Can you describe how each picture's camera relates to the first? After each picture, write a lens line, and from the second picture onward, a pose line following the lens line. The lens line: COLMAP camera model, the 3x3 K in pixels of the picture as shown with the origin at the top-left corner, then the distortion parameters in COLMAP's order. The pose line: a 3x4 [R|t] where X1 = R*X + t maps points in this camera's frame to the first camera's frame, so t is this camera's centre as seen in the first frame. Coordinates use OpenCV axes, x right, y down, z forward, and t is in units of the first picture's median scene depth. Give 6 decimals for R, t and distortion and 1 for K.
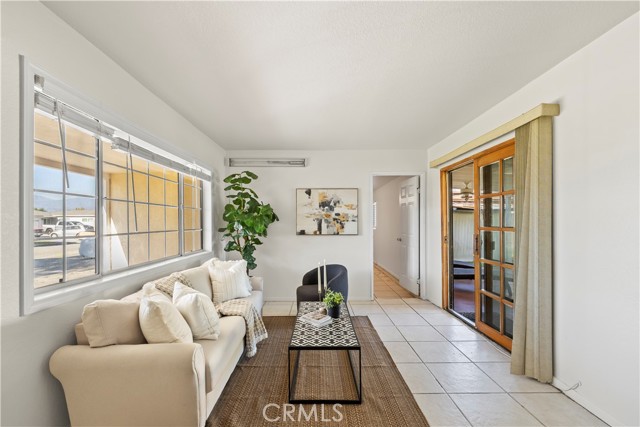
lens RADIAL K [[273.0, 0, 317.7], [0, 273.0, 227.2], [0, 0, 1]] dist [0.002711, 0.000451]
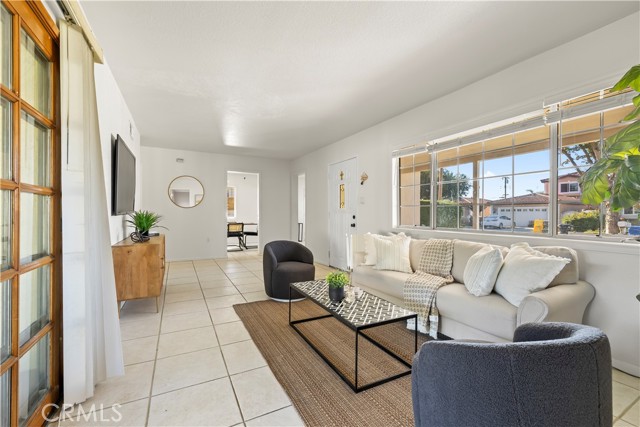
lens RADIAL K [[268.8, 0, 318.0], [0, 268.8, 212.6], [0, 0, 1]] dist [0.001970, 0.000242]
pose [[-0.887613, -0.000259, -0.460591, 0.316278], [-0.003089, 0.999981, 0.005390, 0.032701], [0.460580, 0.006207, -0.887596, 1.089605]]
